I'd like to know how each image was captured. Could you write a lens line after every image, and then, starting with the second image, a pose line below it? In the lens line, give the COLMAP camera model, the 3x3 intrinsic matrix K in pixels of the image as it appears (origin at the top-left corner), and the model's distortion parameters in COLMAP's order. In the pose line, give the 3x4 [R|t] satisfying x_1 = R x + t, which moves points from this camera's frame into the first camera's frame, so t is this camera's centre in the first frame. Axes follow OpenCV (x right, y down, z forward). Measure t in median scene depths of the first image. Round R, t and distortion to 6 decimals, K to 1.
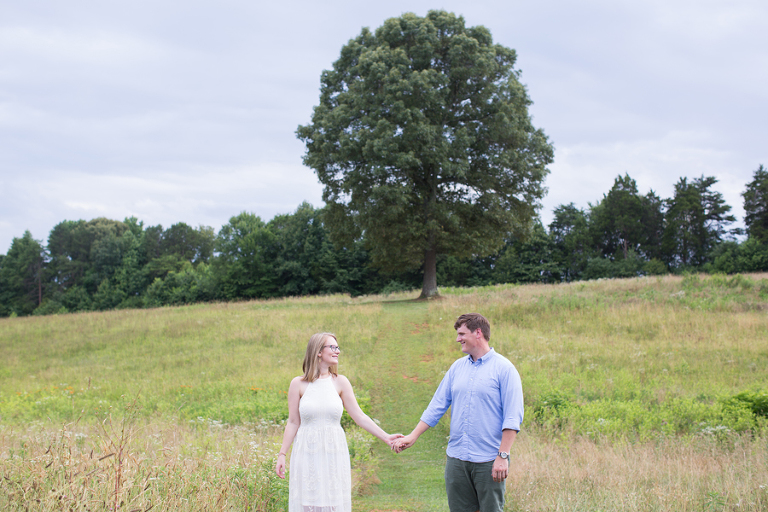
lens RADIAL K [[1118.3, 0, 384.0], [0, 1118.3, 256.0], [0, 0, 1]] dist [-0.142216, 0.143282]
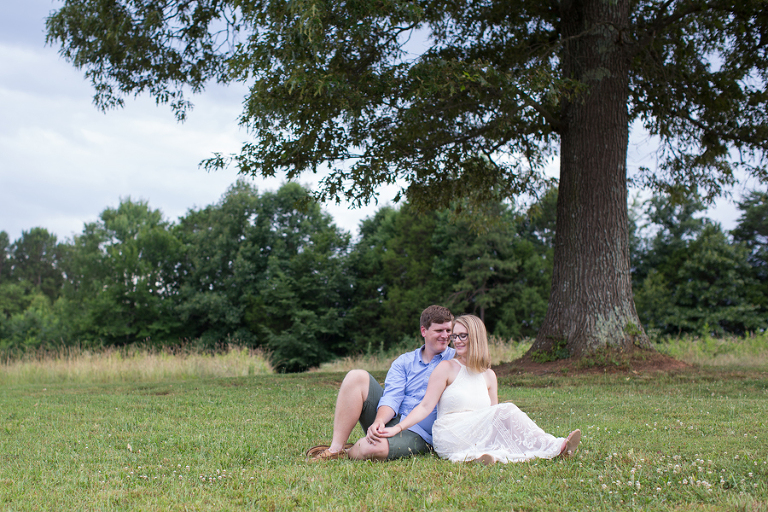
lens RADIAL K [[1316.6, 0, 356.3], [0, 1316.6, 257.5], [0, 0, 1]] dist [-0.095566, 0.067236]
pose [[0.998968, 0.027263, -0.036325, 0.005676], [-0.029099, 0.998274, -0.051015, 0.018558], [0.034871, 0.052019, 0.998037, 0.442524]]
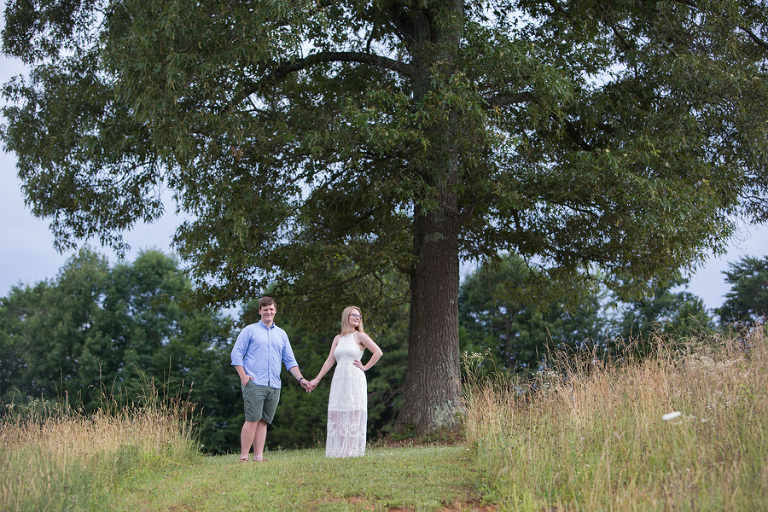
lens RADIAL K [[2099.6, 0, 409.0], [0, 2099.6, 255.2], [0, 0, 1]] dist [-0.106329, -0.227724]
pose [[0.998646, 0.014862, 0.049862, 0.005992], [-0.010183, 0.995632, -0.092807, 0.022576], [-0.051024, 0.092174, 0.994435, 0.298288]]
